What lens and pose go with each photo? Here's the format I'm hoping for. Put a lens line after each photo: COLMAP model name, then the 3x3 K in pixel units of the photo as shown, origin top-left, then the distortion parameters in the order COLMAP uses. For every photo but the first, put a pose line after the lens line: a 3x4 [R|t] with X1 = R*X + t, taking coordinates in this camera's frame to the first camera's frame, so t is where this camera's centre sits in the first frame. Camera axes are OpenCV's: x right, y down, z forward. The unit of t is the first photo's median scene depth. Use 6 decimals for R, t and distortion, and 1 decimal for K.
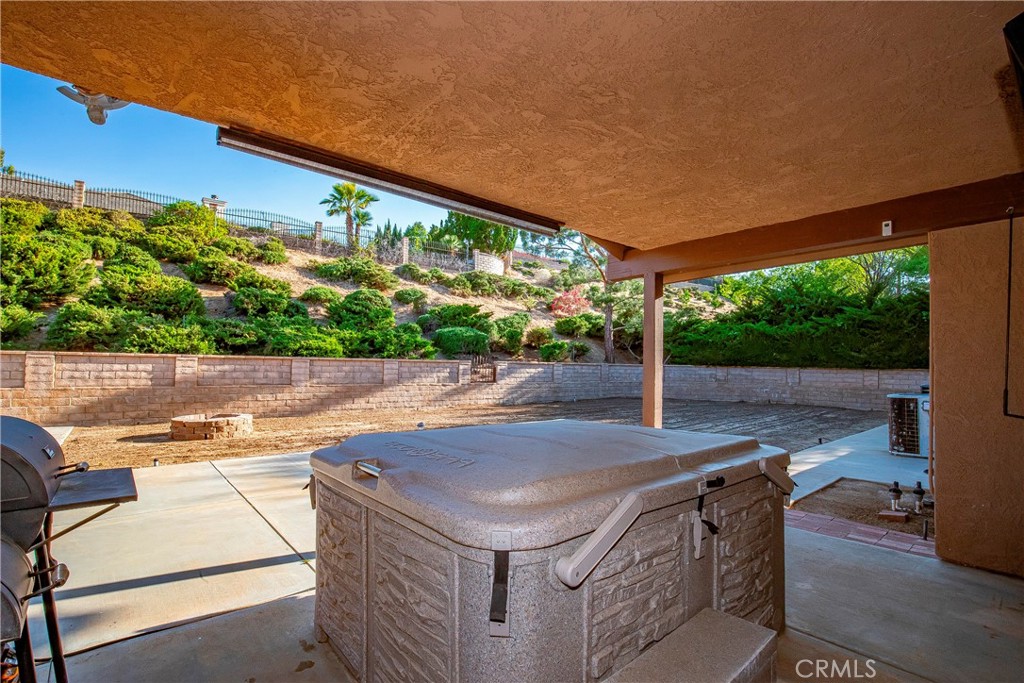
lens RADIAL K [[475.2, 0, 512.0], [0, 475.2, 341.5], [0, 0, 1]] dist [-0.023381, 0.000099]
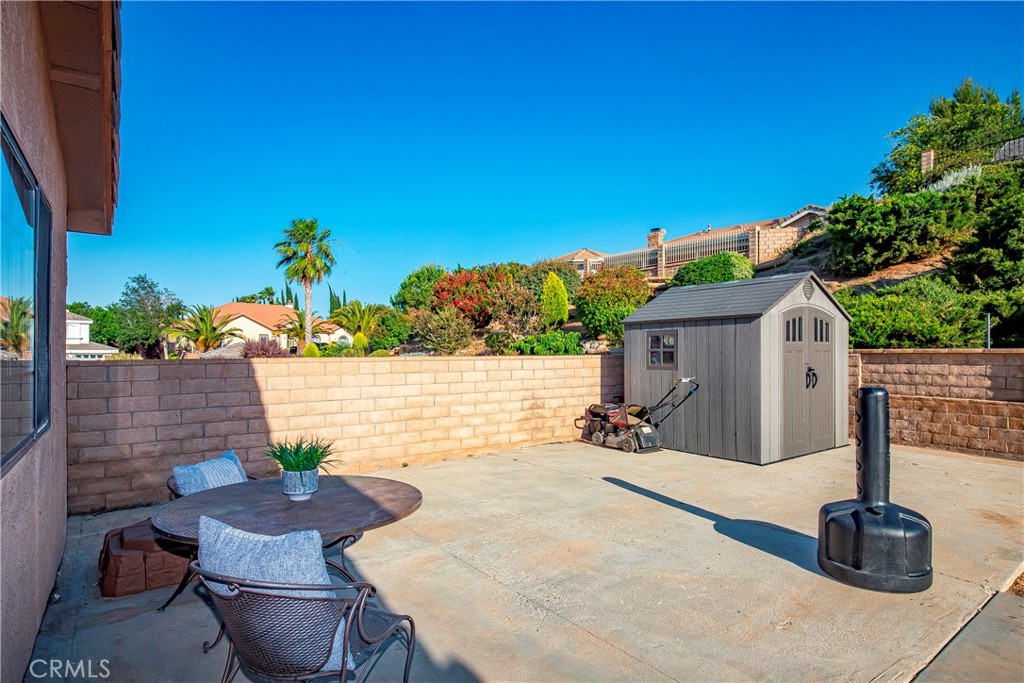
lens RADIAL K [[541.4, 0, 514.1], [0, 541.4, 356.7], [0, 0, 1]] dist [-0.016469, 0.000116]
pose [[-0.062106, -0.005747, -0.998053, -0.101893], [0.047482, 0.998834, -0.008706, 0.001821], [0.996939, -0.047930, -0.061761, 0.136520]]
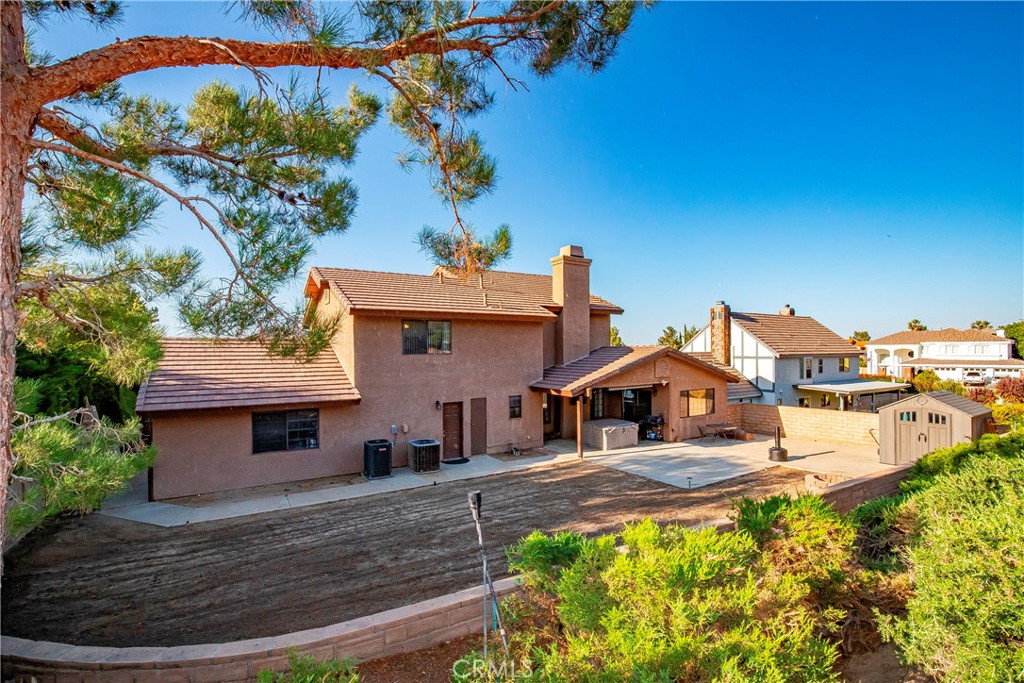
lens RADIAL K [[475.2, 0, 512.0], [0, 475.2, 341.5], [0, 0, 1]] dist [-0.023381, 0.000099]
pose [[-0.992511, -0.003936, 0.122096, 0.096103], [-0.012174, 0.997692, -0.066802, -0.076694], [-0.121551, -0.067788, -0.990268, 1.174994]]
